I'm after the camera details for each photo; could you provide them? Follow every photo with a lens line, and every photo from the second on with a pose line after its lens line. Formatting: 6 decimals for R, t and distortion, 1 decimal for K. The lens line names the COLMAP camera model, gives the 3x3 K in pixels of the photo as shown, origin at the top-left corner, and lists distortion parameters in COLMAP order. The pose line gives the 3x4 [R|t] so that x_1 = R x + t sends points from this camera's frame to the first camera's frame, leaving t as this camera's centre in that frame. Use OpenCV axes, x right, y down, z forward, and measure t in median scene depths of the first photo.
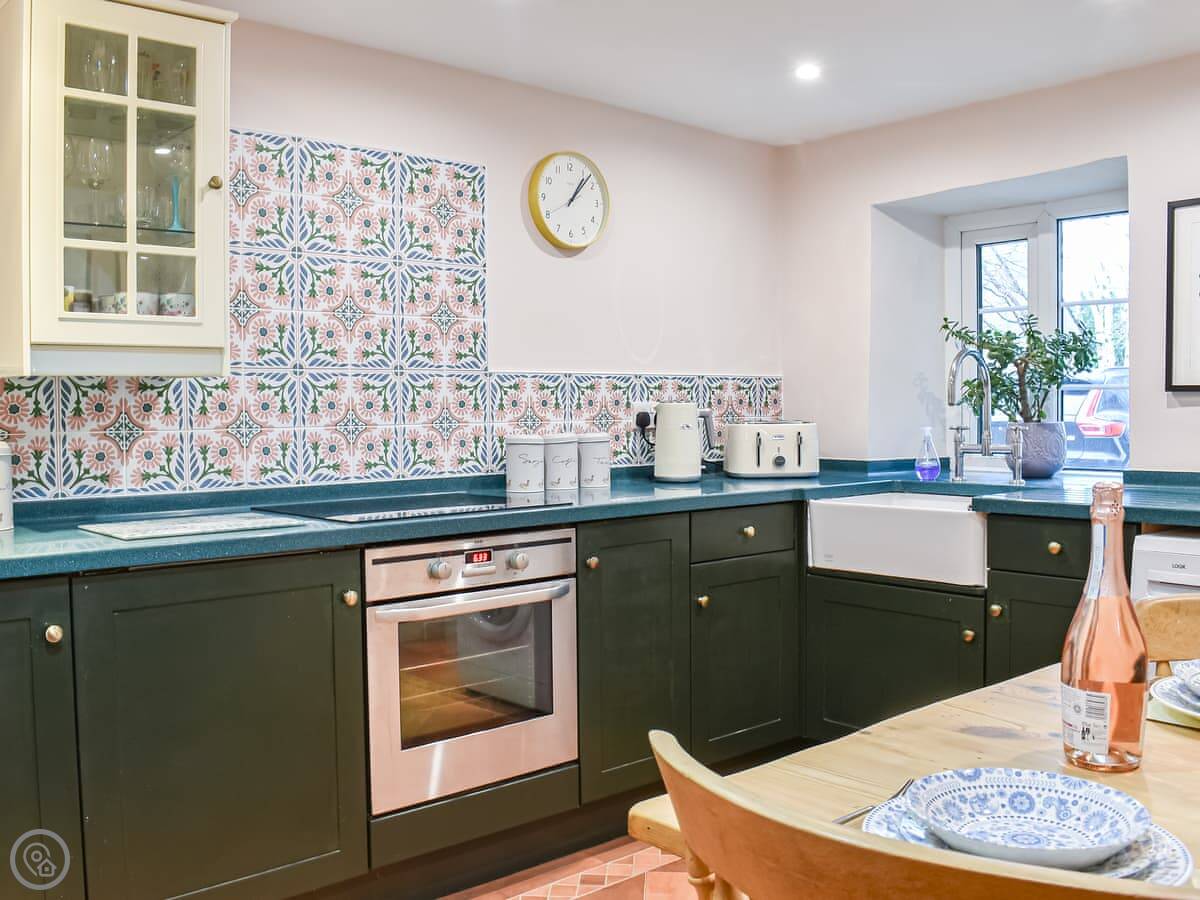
lens RADIAL K [[1145.0, 0, 597.2], [0, 1145.0, 392.2], [0, 0, 1]] dist [-0.078577, -0.003277]
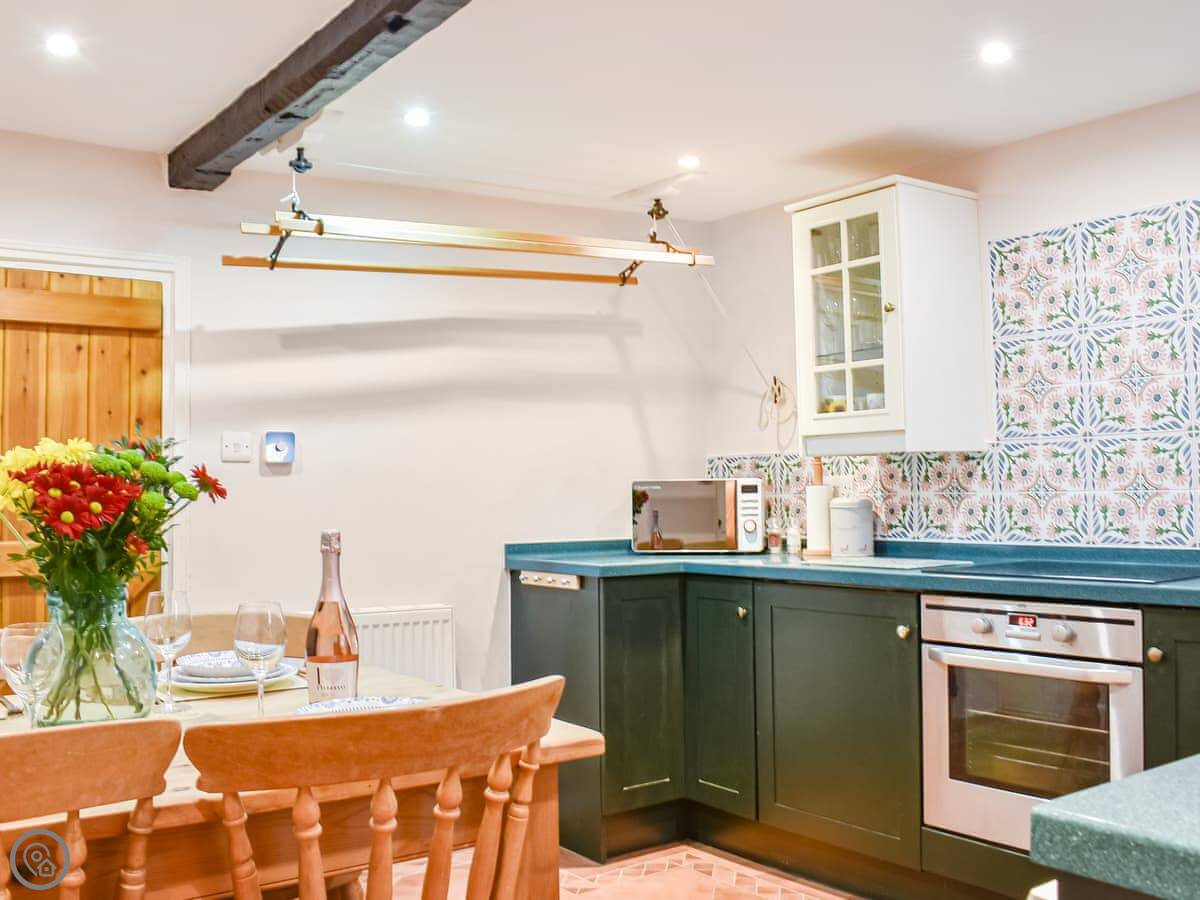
lens RADIAL K [[1182.8, 0, 598.4], [0, 1182.8, 426.0], [0, 0, 1]] dist [-0.060762, -0.008966]
pose [[-0.088884, -0.036736, -0.995364, 0.923310], [0.033292, 0.998652, -0.039830, -0.001917], [0.995485, -0.036678, -0.087542, 0.668522]]
